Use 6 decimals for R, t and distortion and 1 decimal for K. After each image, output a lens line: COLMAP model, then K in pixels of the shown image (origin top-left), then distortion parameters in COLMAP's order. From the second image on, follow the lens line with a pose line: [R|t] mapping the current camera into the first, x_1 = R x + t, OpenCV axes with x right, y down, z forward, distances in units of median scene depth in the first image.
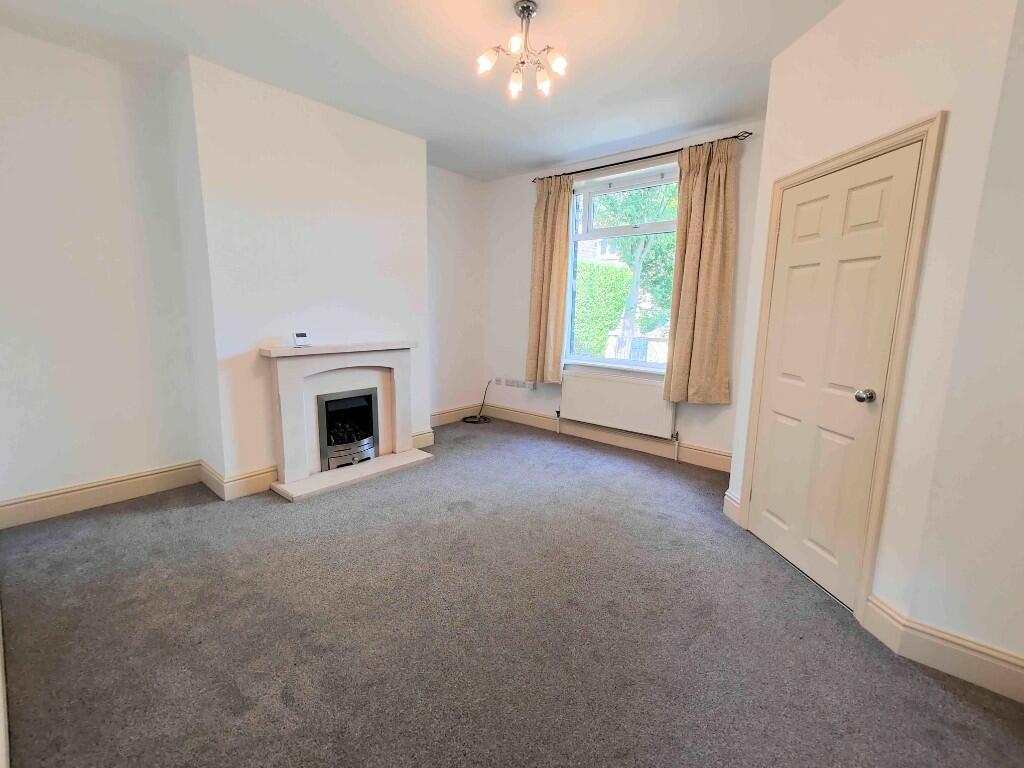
lens RADIAL K [[448.7, 0, 516.6], [0, 448.7, 382.4], [0, 0, 1]] dist [0.002334, -0.000663]
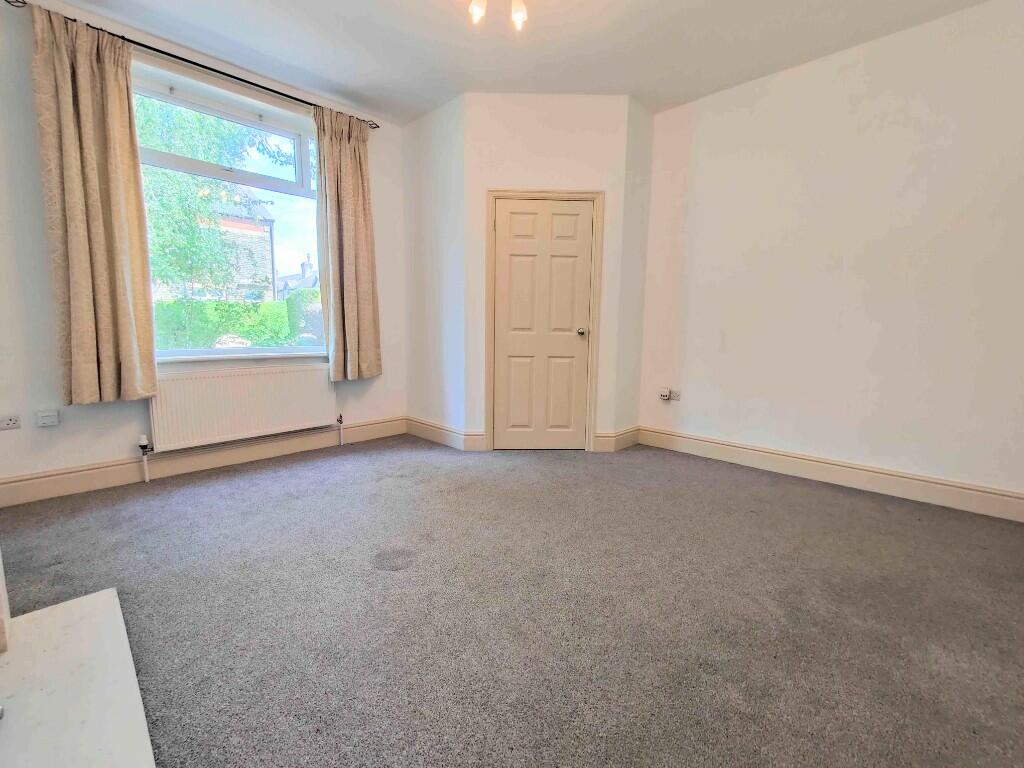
lens RADIAL K [[448.7, 0, 514.1], [0, 448.7, 380.5], [0, 0, 1]] dist [0.002334, -0.000663]
pose [[0.074714, -0.143860, 0.986774, -0.550207], [0.150708, 0.979802, 0.131433, -0.028507], [-0.985751, 0.138895, 0.094886, 0.560659]]
